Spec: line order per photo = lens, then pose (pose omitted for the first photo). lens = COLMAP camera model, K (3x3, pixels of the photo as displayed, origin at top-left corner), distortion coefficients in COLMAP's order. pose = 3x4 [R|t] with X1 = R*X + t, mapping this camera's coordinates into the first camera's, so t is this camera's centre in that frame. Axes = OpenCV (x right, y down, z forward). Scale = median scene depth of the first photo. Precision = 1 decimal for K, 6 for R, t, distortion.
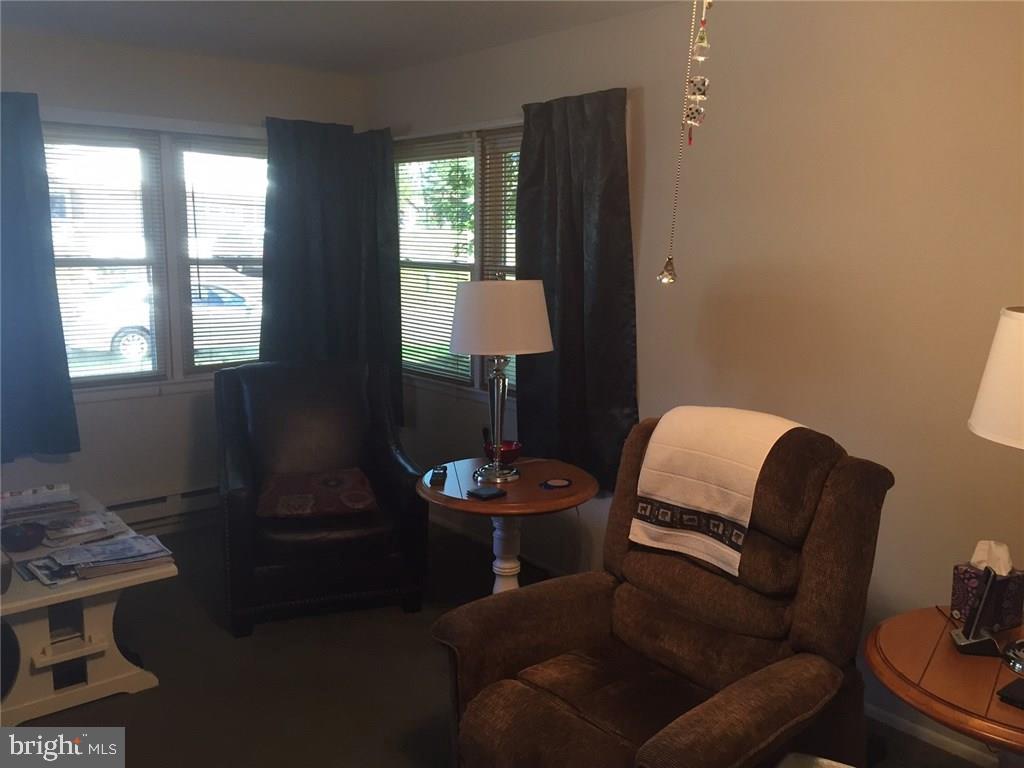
lens RADIAL K [[874.2, 0, 515.9], [0, 874.2, 381.2], [0, 0, 1]] dist [0.074652, -0.111793]
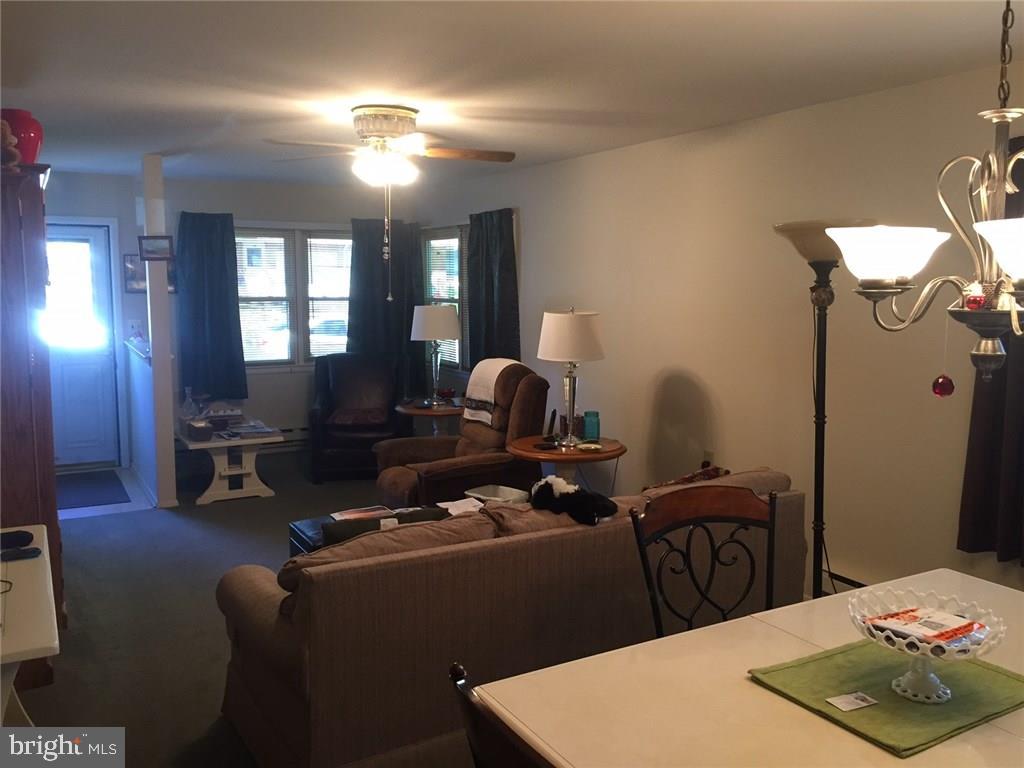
lens RADIAL K [[874.2, 0, 515.9], [0, 874.2, 381.2], [0, 0, 1]] dist [0.074652, -0.111793]
pose [[0.982241, 0.011938, -0.187243, 0.496469], [-0.020380, 0.998858, -0.043223, 0.132138], [0.186513, 0.046272, 0.981362, -0.871559]]
